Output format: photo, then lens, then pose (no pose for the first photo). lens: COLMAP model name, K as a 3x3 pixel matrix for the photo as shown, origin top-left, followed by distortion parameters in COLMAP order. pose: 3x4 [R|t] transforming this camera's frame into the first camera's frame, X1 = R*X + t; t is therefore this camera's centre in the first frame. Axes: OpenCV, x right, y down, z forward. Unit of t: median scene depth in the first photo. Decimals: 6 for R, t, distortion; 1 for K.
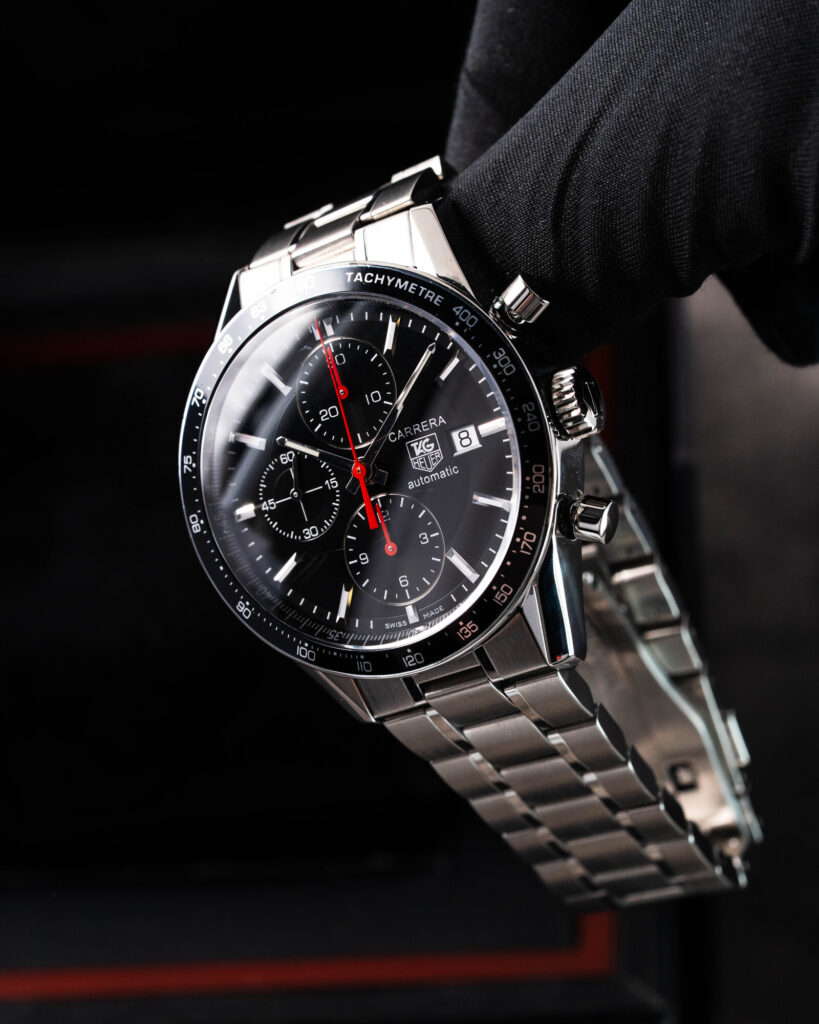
lens RADIAL K [[4655.0, 0, 409.5], [0, 4655.0, 512.0], [0, 0, 1]] dist [-0.634866, -2.137166]
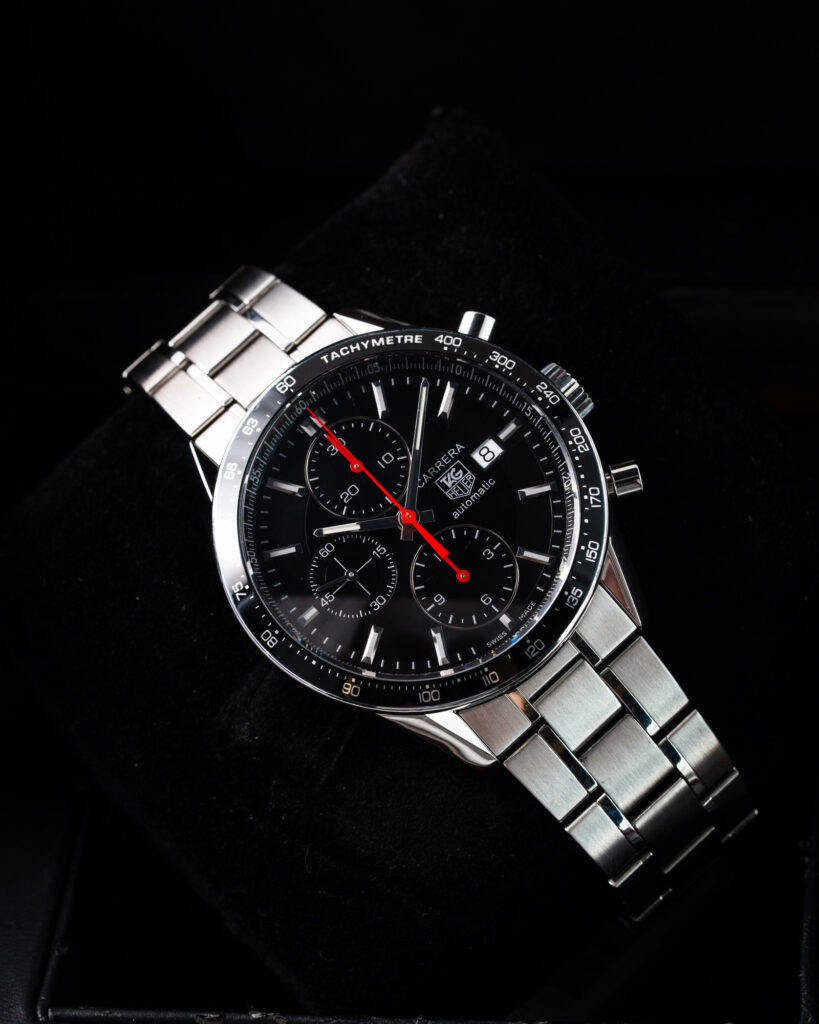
lens RADIAL K [[4655.0, 0, 409.5], [0, 4655.0, 512.0], [0, 0, 1]] dist [-0.634866, -2.137166]
pose [[0.846886, -0.256389, 0.465885, -0.501646], [0.435747, 0.836753, -0.331614, 0.340130], [-0.304809, 0.483847, 0.820356, 0.137273]]
